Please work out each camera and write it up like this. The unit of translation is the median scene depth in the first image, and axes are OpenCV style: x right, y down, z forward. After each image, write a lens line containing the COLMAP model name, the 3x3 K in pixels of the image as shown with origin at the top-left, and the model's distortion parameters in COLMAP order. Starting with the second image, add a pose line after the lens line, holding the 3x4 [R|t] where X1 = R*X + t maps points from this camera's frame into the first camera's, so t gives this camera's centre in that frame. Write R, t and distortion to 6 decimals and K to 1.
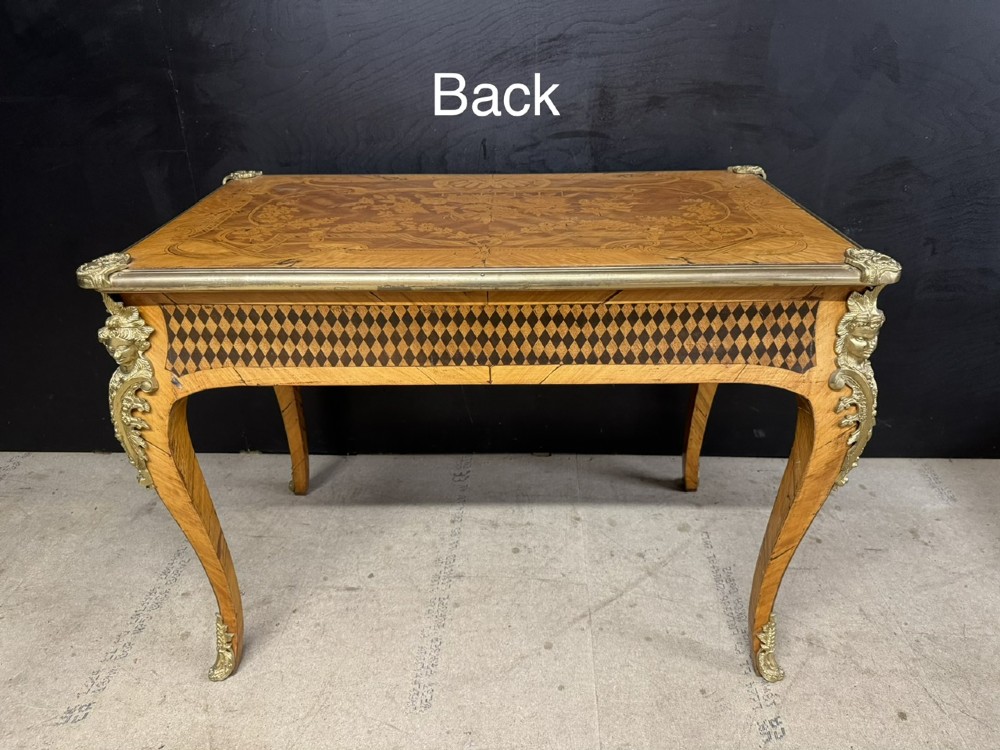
lens RADIAL K [[712.8, 0, 491.2], [0, 712.8, 375.2], [0, 0, 1]] dist [0.023890, -0.028788]
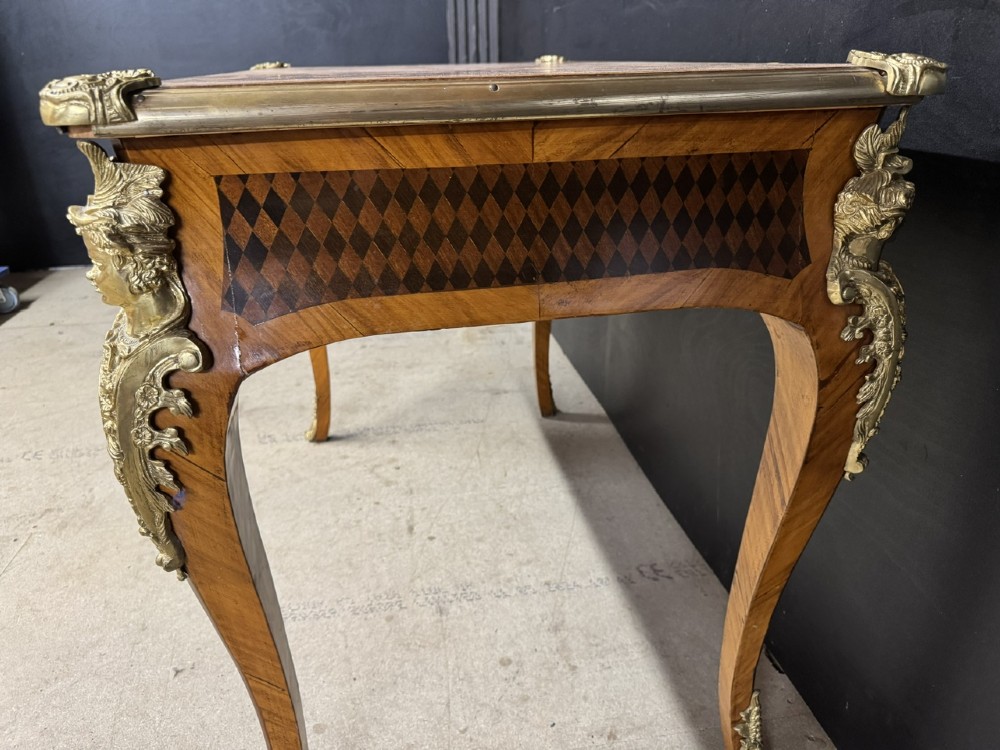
lens RADIAL K [[712.8, 0, 504.4], [0, 712.8, 375.9], [0, 0, 1]] dist [0.023890, -0.028788]
pose [[0.216024, 0.413475, -0.884518, 0.525071], [-0.445230, 0.847956, 0.287647, -0.165407], [0.868967, 0.331675, 0.367270, 0.711763]]
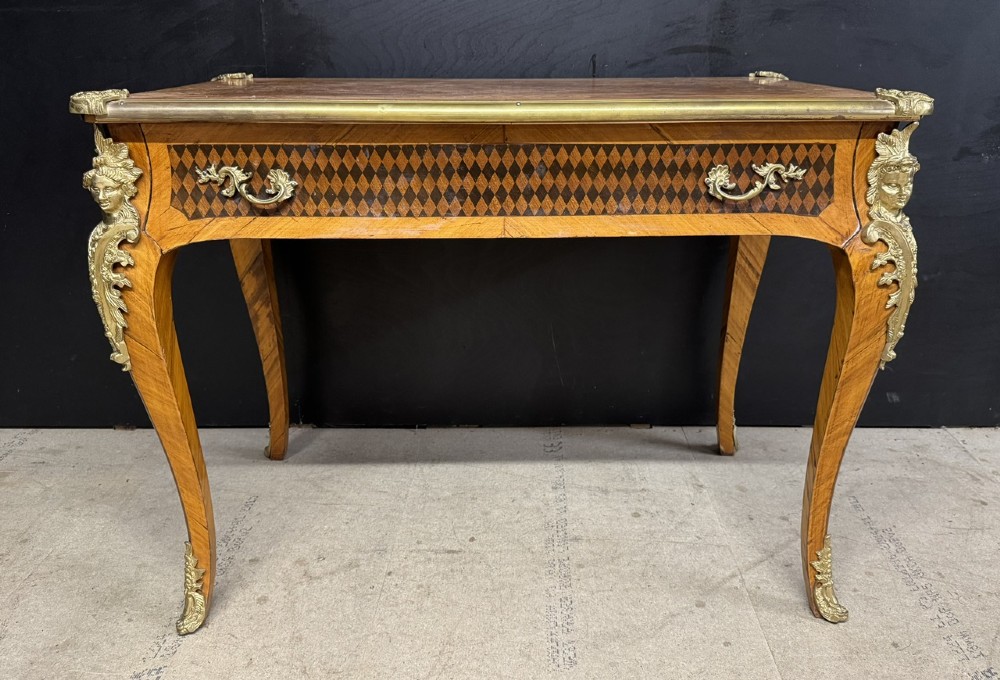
lens RADIAL K [[833.6, 0, 492.6], [0, 833.6, 338.1], [0, 0, 1]] dist [0.038479, -0.054650]
pose [[0.999635, 0.000339, 0.027015, -0.173162], [0.003506, 0.989840, -0.142144, 0.187770], [-0.026789, 0.142187, 0.989477, -0.013985]]
